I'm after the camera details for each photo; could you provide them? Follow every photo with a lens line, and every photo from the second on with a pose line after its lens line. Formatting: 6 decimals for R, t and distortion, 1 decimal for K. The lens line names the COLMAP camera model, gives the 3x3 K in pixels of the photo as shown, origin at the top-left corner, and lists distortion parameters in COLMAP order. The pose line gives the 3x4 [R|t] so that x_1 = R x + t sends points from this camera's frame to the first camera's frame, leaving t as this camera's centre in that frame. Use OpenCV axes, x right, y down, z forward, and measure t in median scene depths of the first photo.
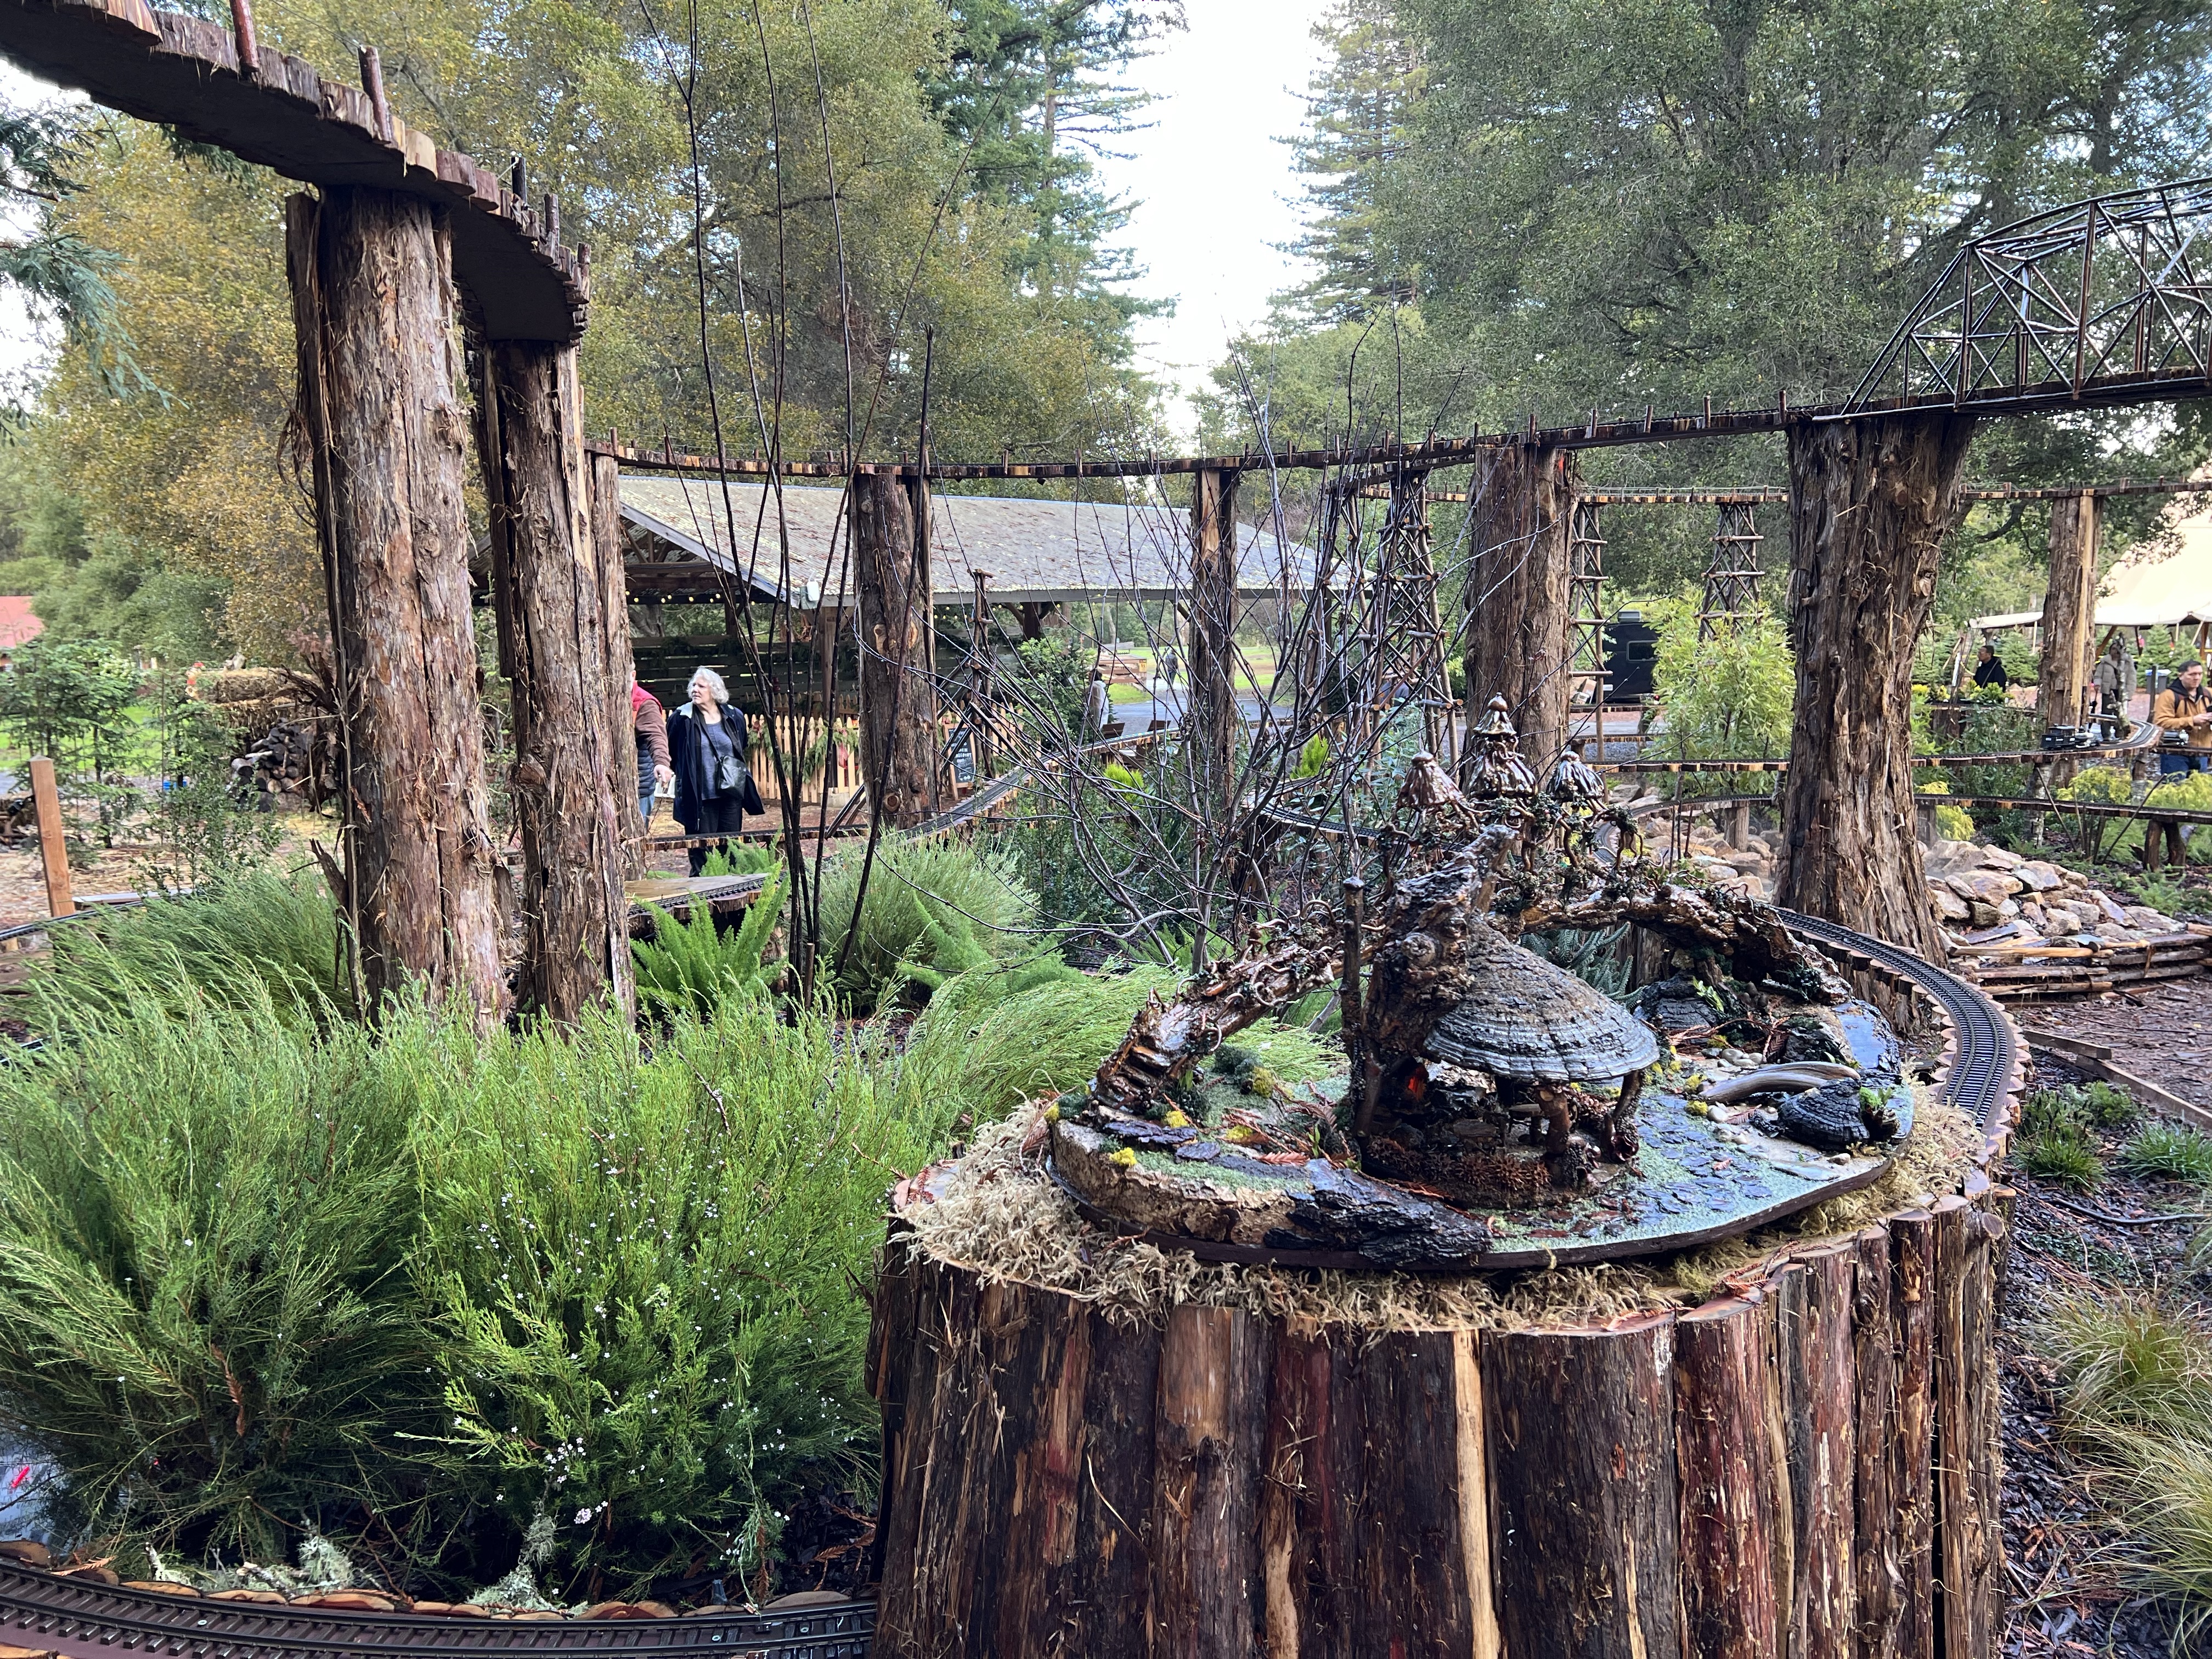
lens RADIAL K [[1637.8, 0, 1108.8], [0, 1637.8, 823.7], [0, 0, 1]] dist [0.040673, -0.048531]
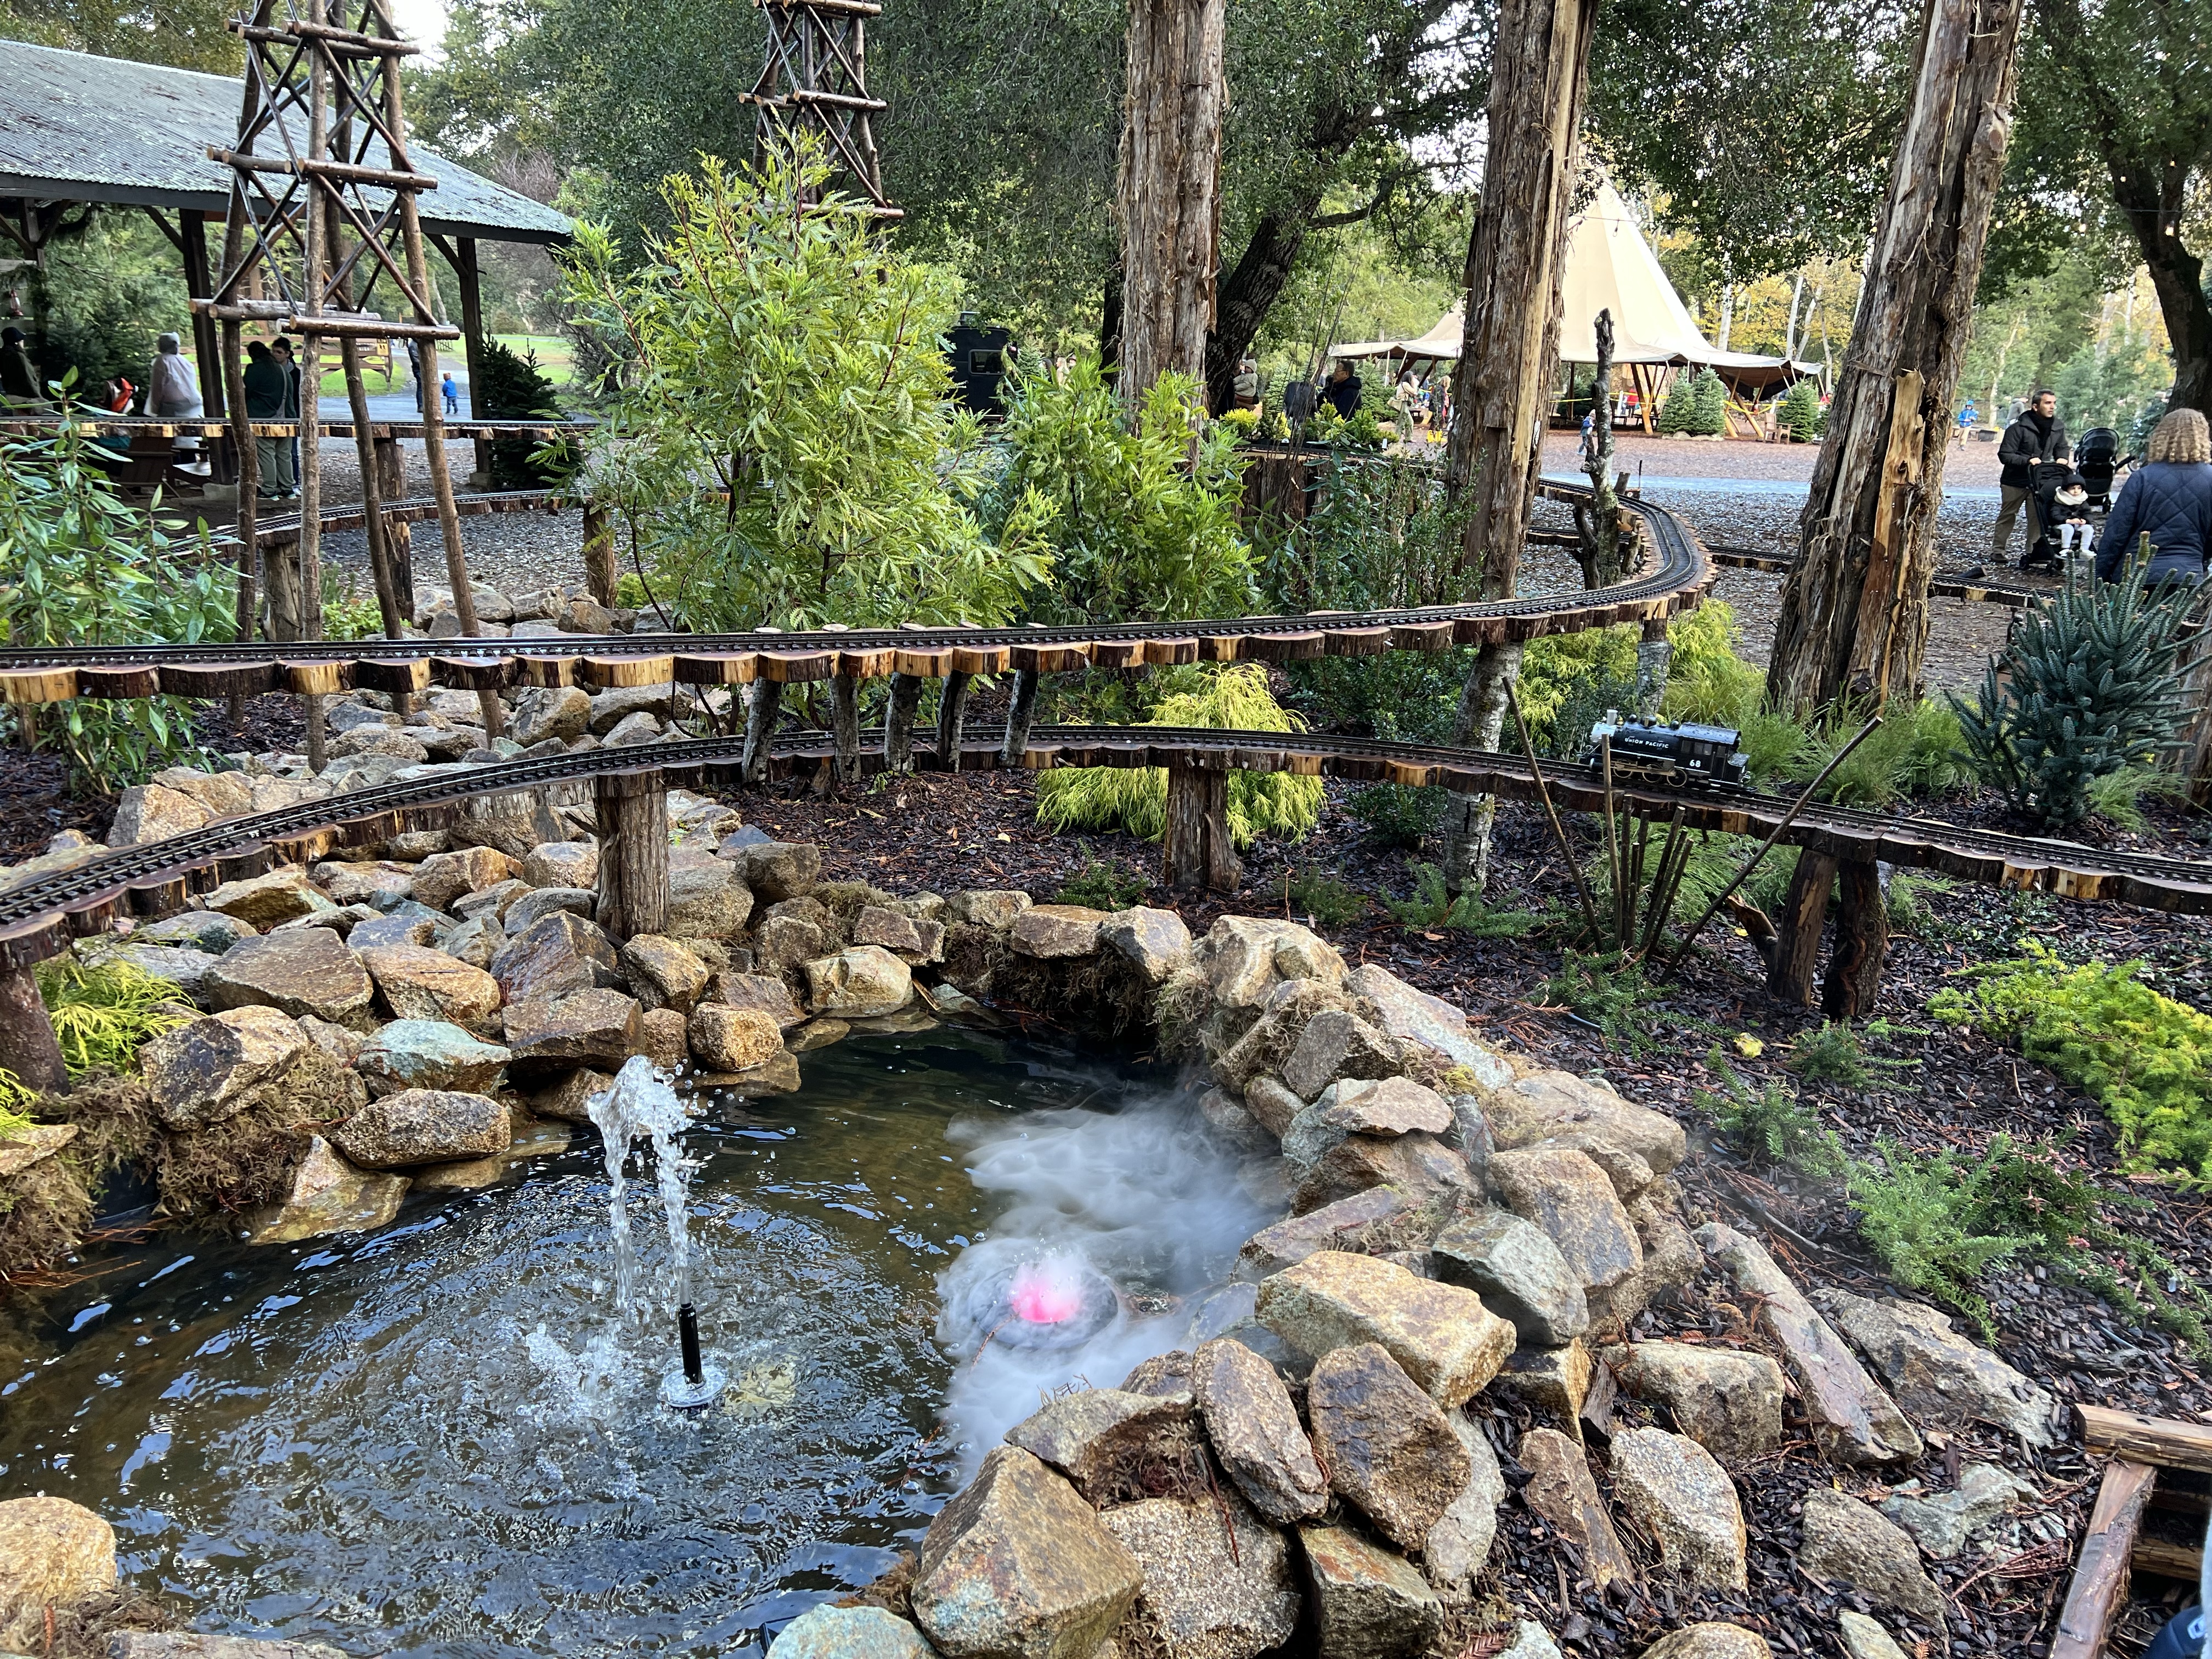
lens RADIAL K [[1637.8, 0, 1108.8], [0, 1637.8, 823.7], [0, 0, 1]] dist [0.040673, -0.048531]
pose [[0.938220, -0.055652, 0.341536, 0.364662], [-0.003162, 0.985563, 0.169279, -0.057768], [-0.346026, -0.159901, 0.924499, 0.699370]]
